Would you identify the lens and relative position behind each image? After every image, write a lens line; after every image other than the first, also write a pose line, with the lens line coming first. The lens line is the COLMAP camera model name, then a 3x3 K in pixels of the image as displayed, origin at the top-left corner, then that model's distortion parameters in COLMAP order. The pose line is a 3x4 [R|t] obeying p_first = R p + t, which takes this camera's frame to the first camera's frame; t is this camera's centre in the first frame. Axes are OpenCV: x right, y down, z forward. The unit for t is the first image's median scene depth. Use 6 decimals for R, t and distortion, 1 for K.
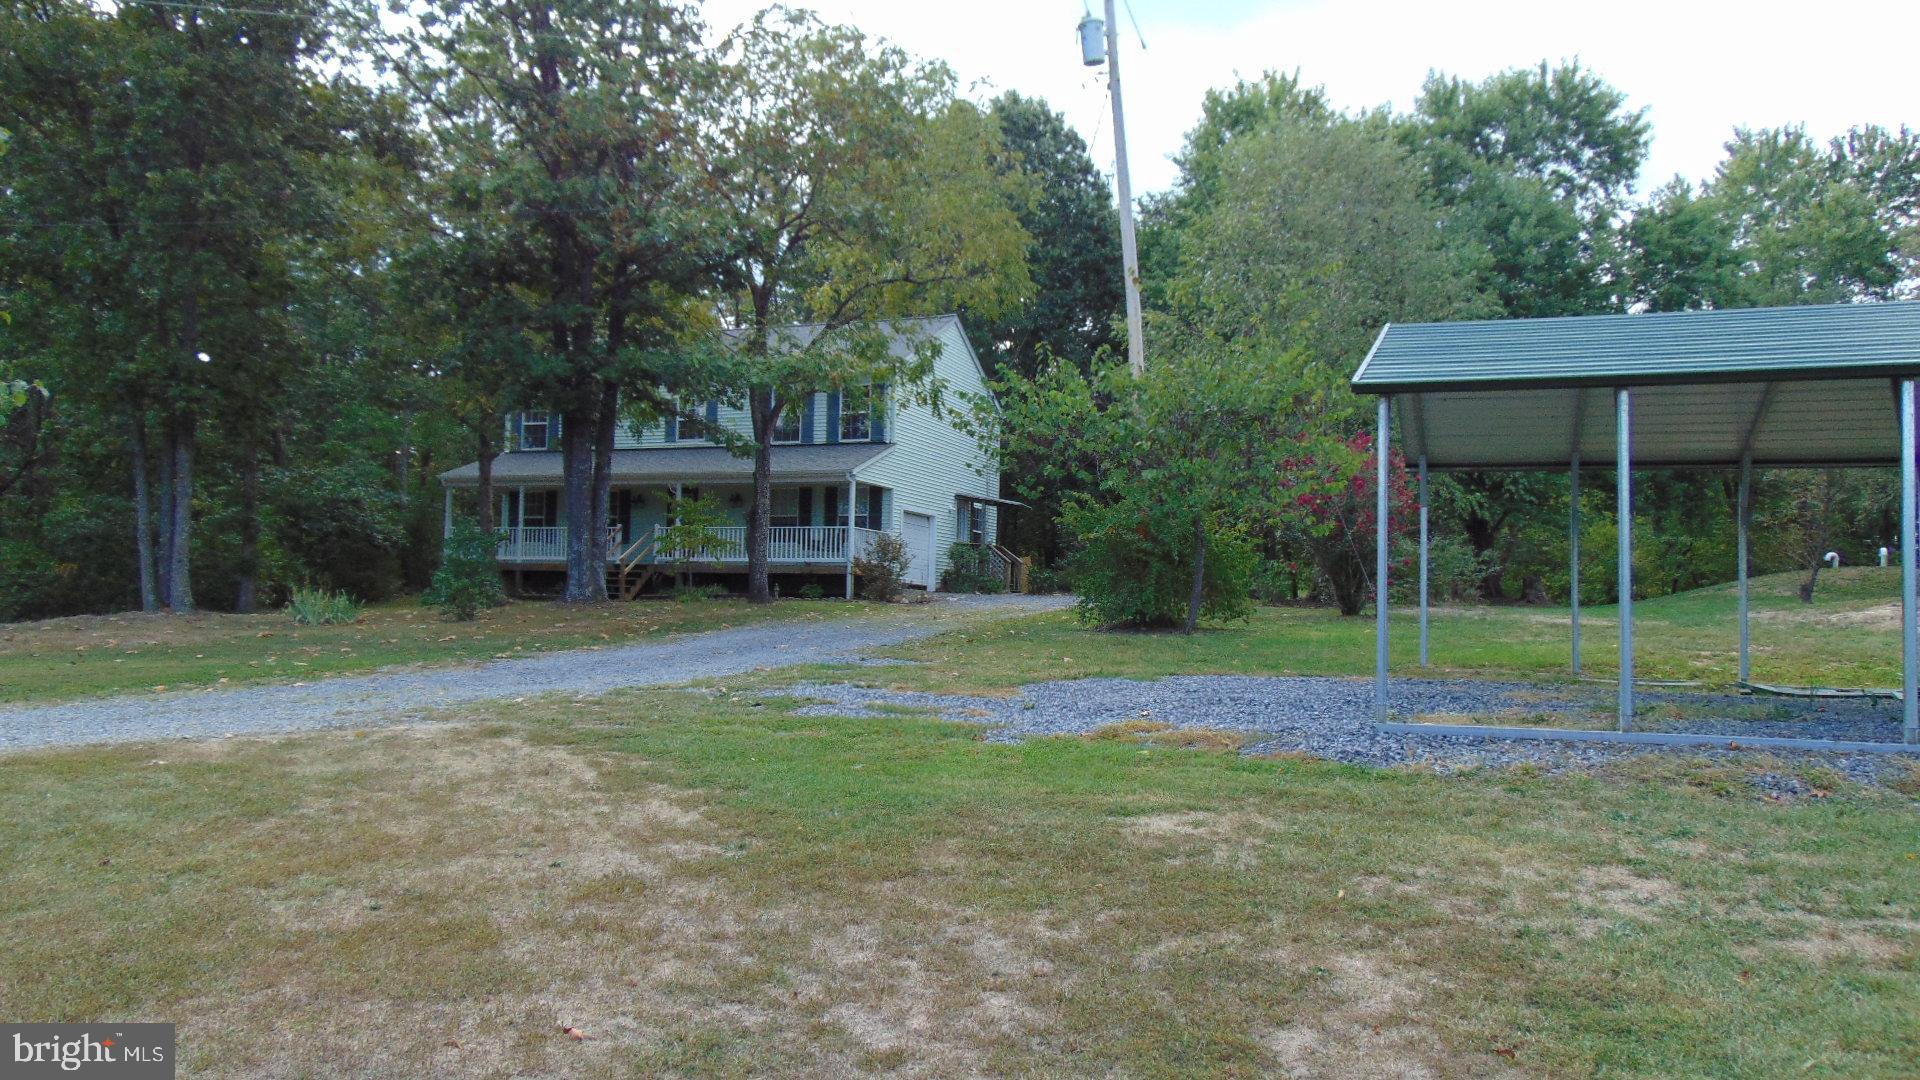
lens RADIAL K [[1441.9, 0, 965.5], [0, 1441.9, 536.9], [0, 0, 1]] dist [-0.025451, 0.064582]
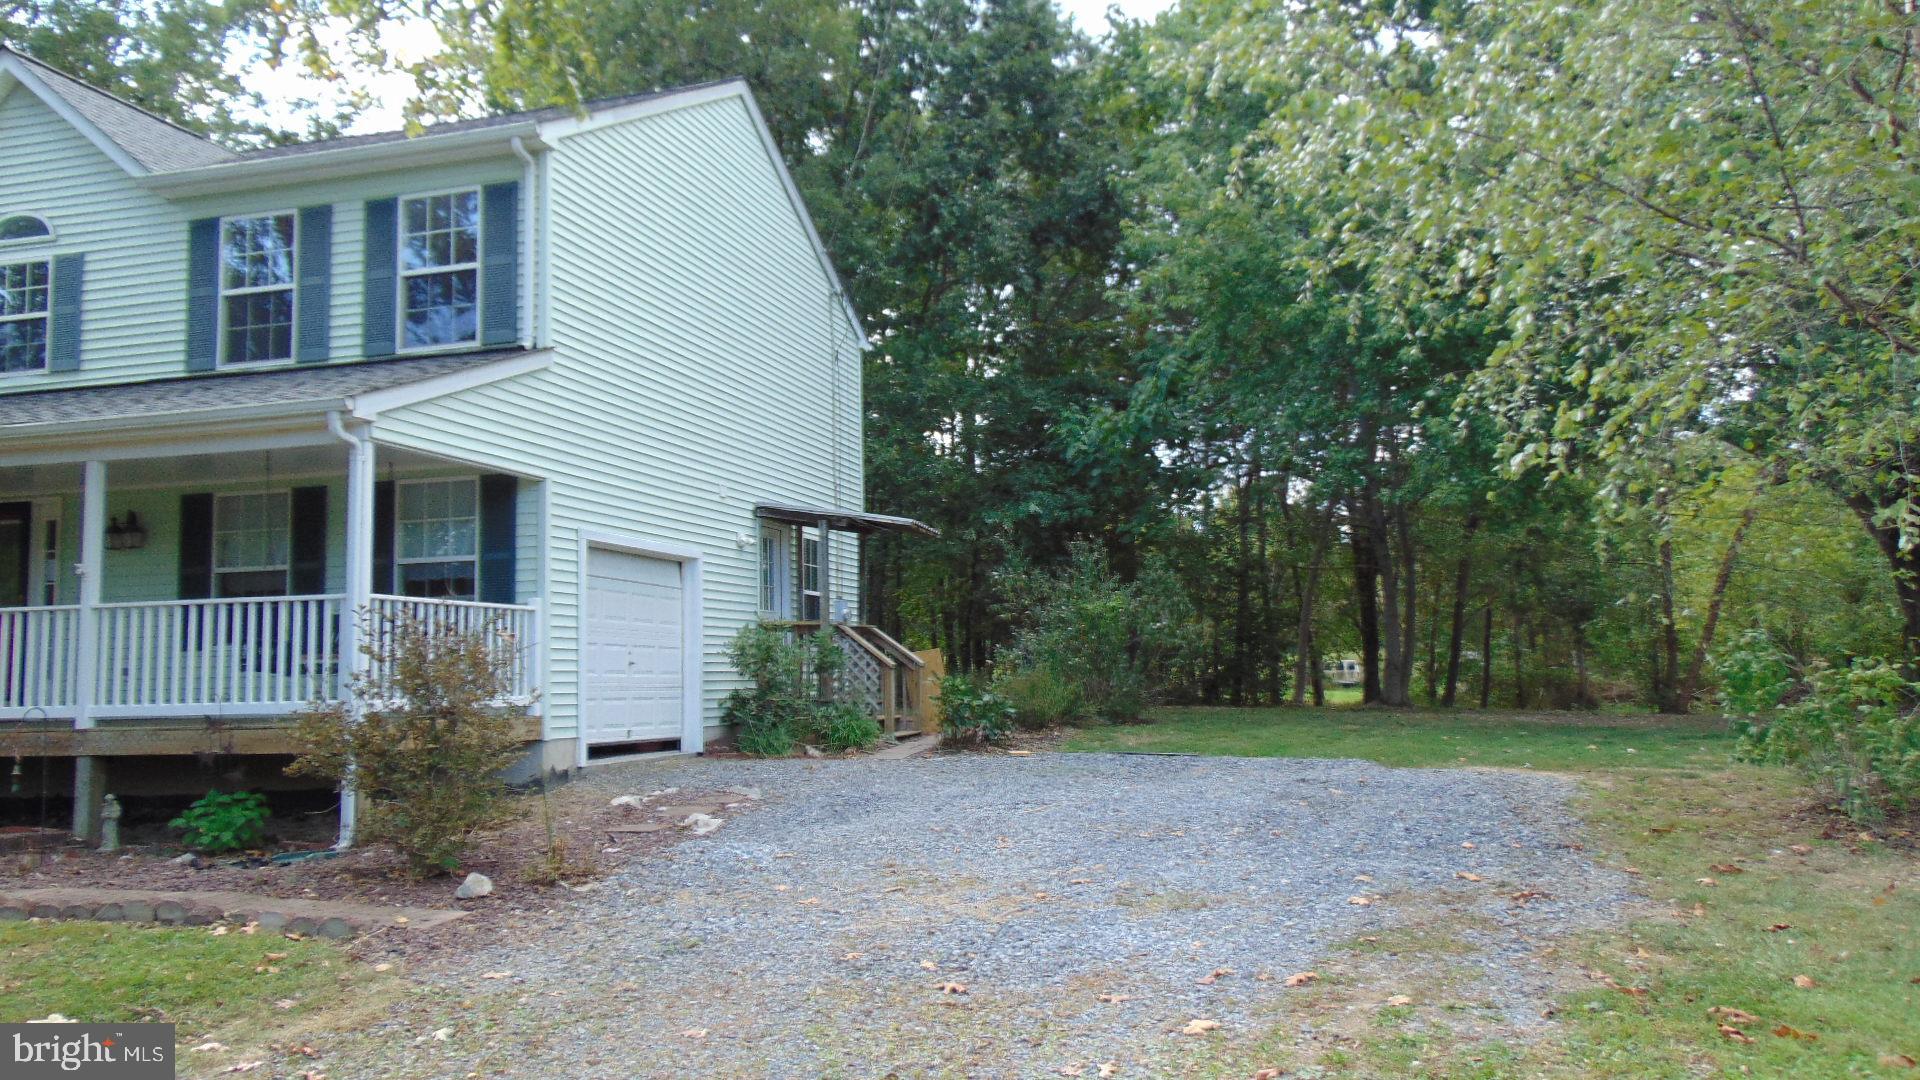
lens RADIAL K [[1441.9, 0, 967.4], [0, 1441.9, 542.9], [0, 0, 1]] dist [-0.025451, 0.064582]
pose [[0.995608, -0.034196, 0.087148, 0.017923], [0.037341, 0.998700, -0.034707, -0.002284], [-0.085848, 0.037809, 0.995591, 0.609315]]
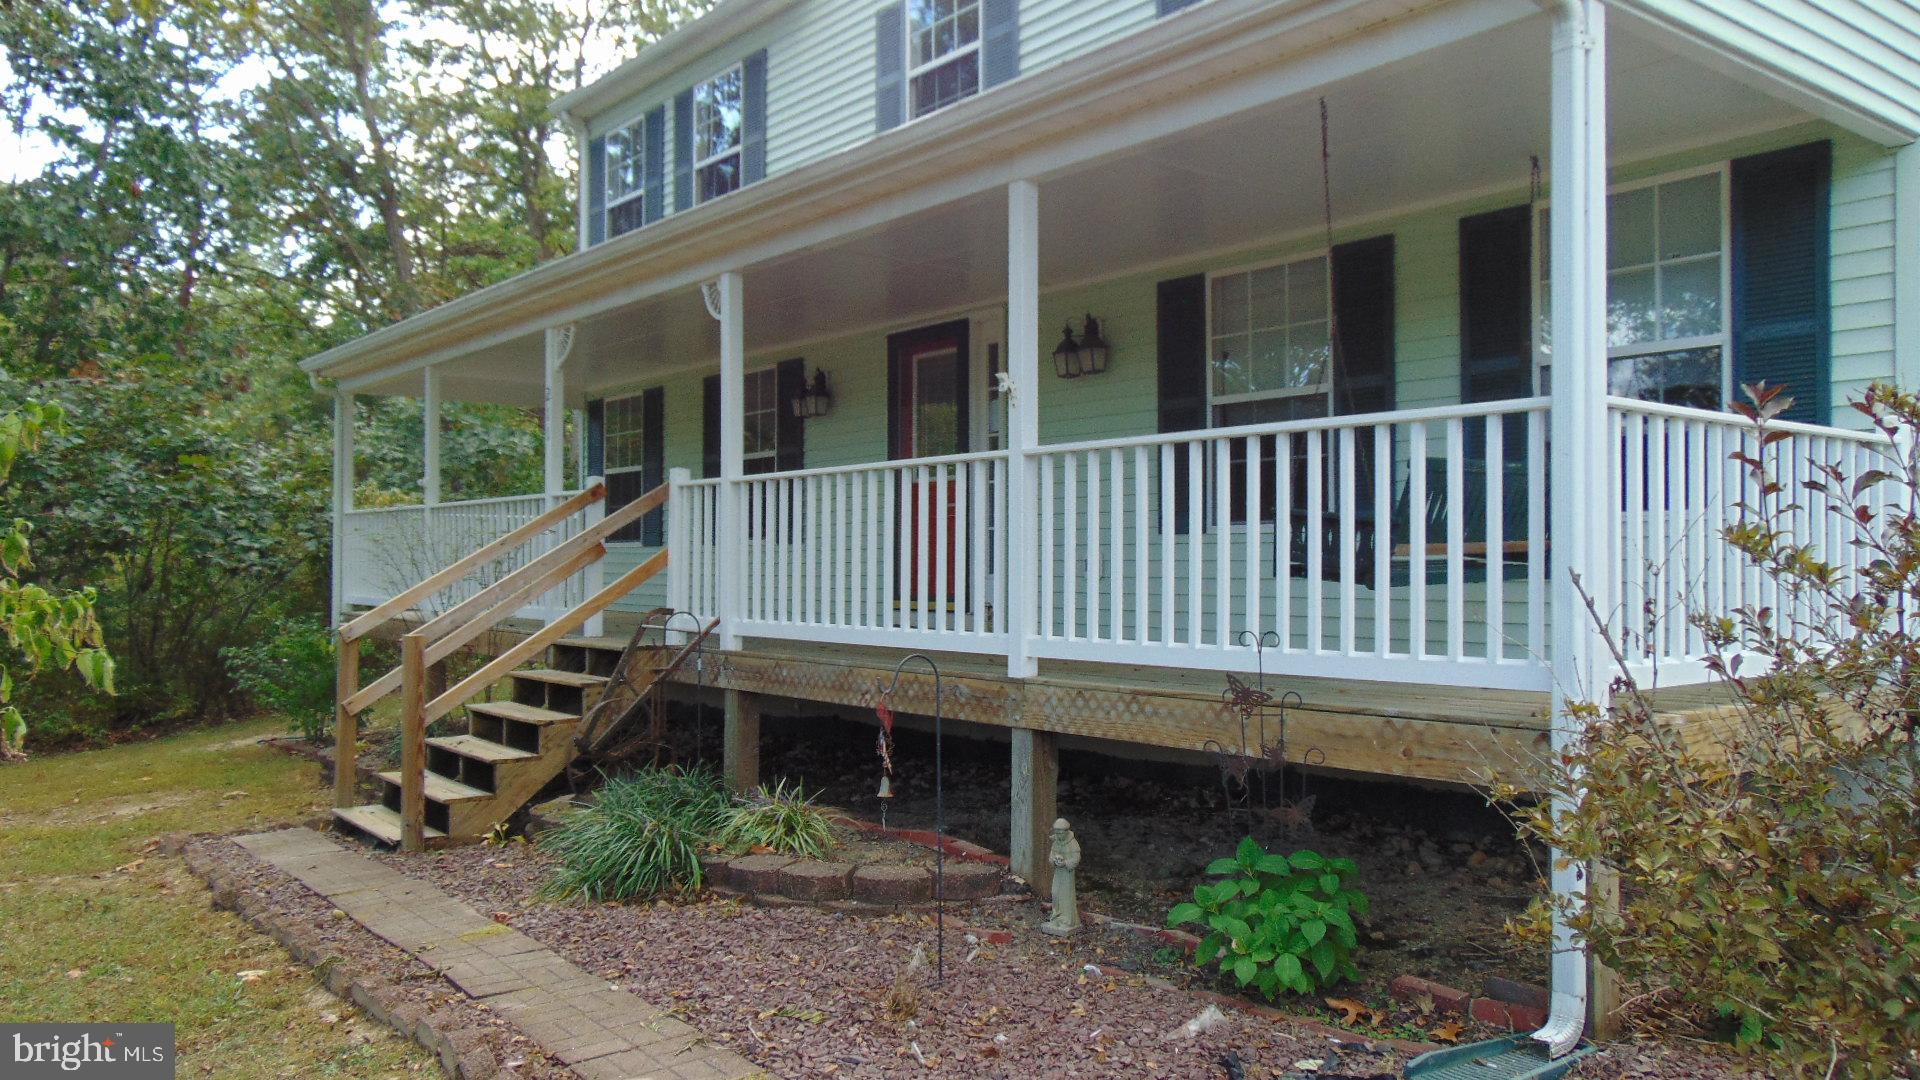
lens RADIAL K [[1441.9, 0, 978.4], [0, 1441.9, 552.8], [0, 0, 1]] dist [-0.025451, 0.064582]
pose [[0.860908, -0.028954, -0.507936, -0.054559], [0.050194, 0.998342, 0.028166, 0.000052], [0.506279, -0.049743, 0.860934, 0.768531]]
